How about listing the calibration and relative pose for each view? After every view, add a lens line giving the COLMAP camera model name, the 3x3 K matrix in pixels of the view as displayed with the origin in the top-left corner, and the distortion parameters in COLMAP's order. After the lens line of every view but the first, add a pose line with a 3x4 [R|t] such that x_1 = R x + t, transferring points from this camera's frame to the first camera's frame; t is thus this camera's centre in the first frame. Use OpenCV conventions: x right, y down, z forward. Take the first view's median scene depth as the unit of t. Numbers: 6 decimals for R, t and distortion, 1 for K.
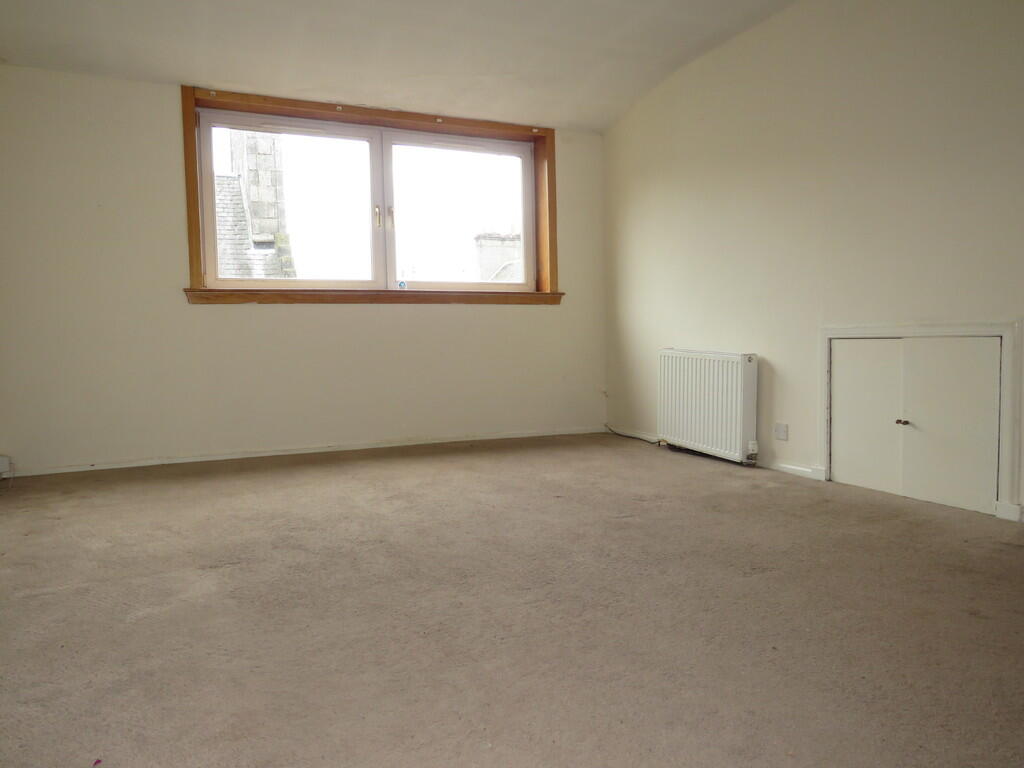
lens RADIAL K [[763.5, 0, 514.3], [0, 763.5, 385.5], [0, 0, 1]] dist [0.002043, 0.004686]
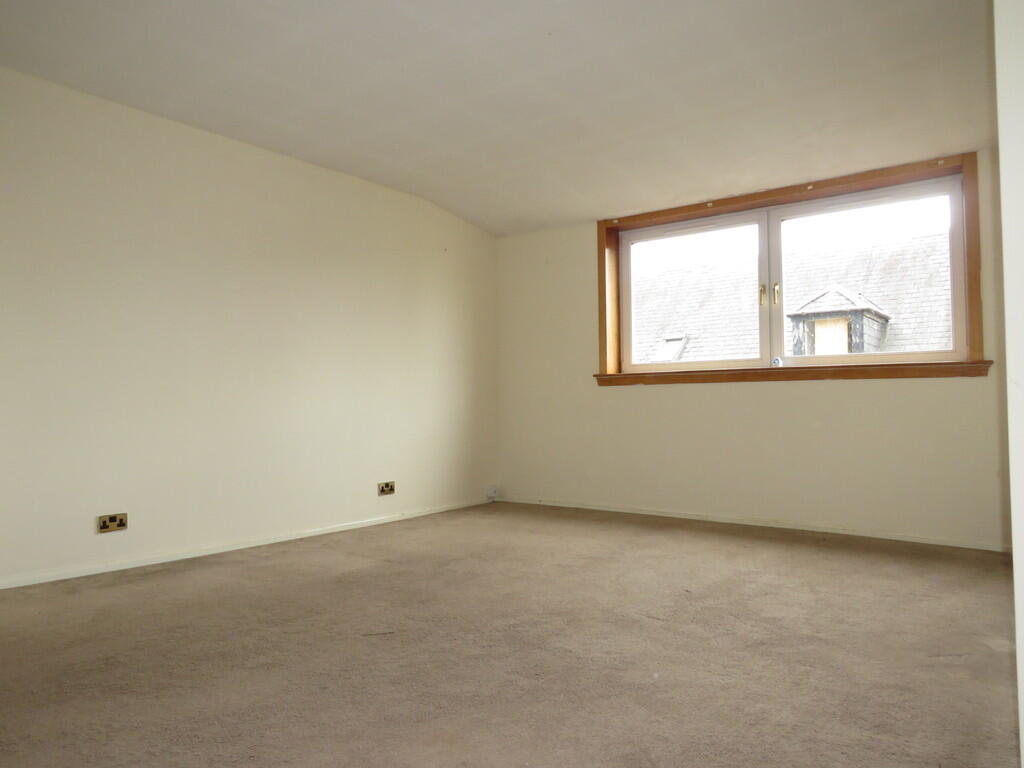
lens RADIAL K [[763.5, 0, 511.6], [0, 763.5, 375.5], [0, 0, 1]] dist [0.002043, 0.004686]
pose [[0.429741, -0.027446, -0.902535, 0.589044], [-0.069551, 0.995562, -0.063392, -0.029694], [0.900269, 0.090014, 0.425925, 0.285864]]
